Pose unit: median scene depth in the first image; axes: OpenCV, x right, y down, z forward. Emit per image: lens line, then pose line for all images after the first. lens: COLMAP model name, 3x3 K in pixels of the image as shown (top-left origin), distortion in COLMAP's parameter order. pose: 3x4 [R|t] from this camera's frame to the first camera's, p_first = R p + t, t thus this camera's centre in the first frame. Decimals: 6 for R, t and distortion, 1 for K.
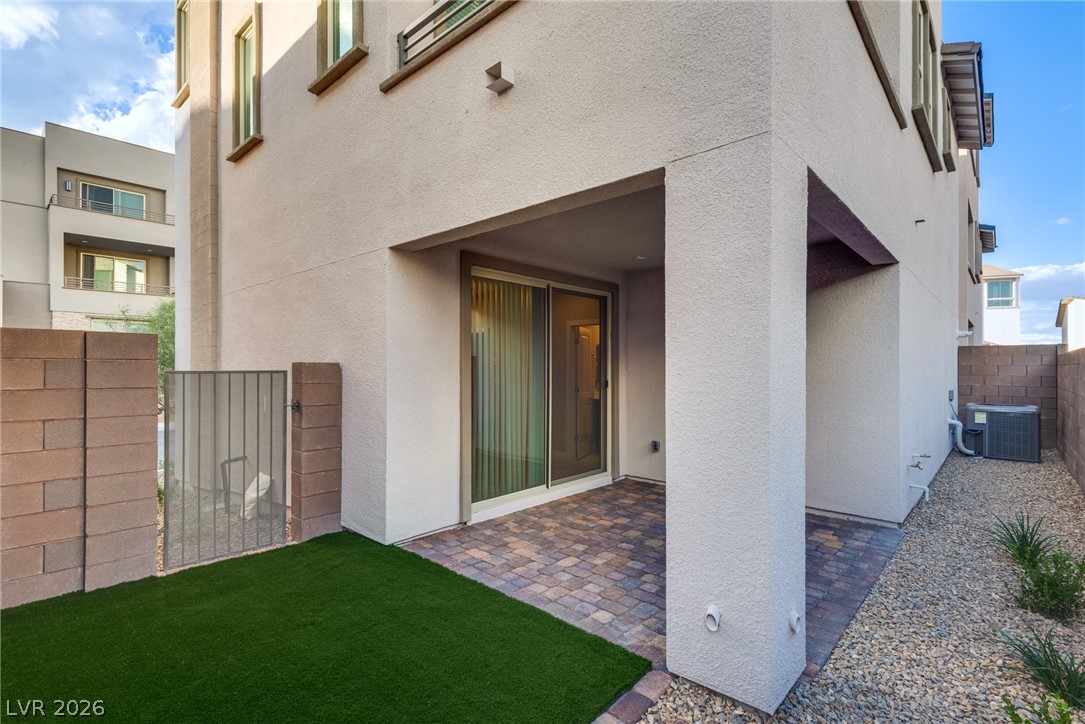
lens RADIAL K [[503.7, 0, 541.1], [0, 503.7, 364.3], [0, 0, 1]] dist [0.026151, -0.001581]
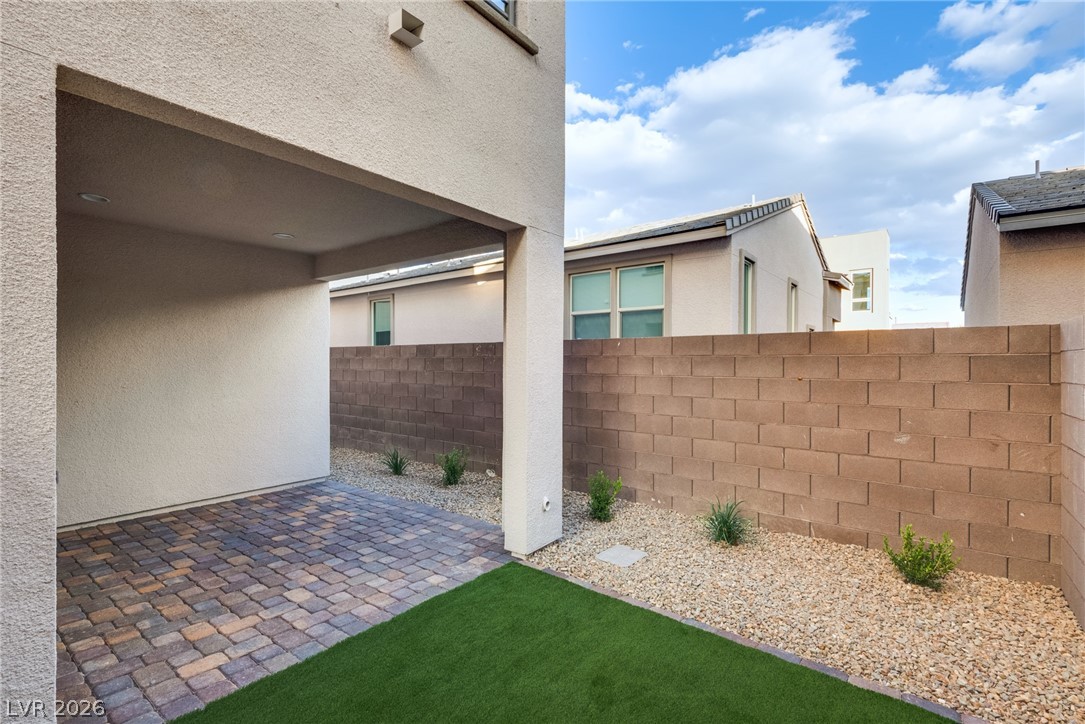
lens RADIAL K [[503.7, 0, 541.5], [0, 503.7, 362.1], [0, 0, 1]] dist [0.026151, -0.001581]
pose [[-0.081302, -0.003282, 0.996684, -0.762229], [-0.009163, 0.999955, 0.002545, 0.007370], [-0.996647, -0.008926, -0.081329, 0.646530]]
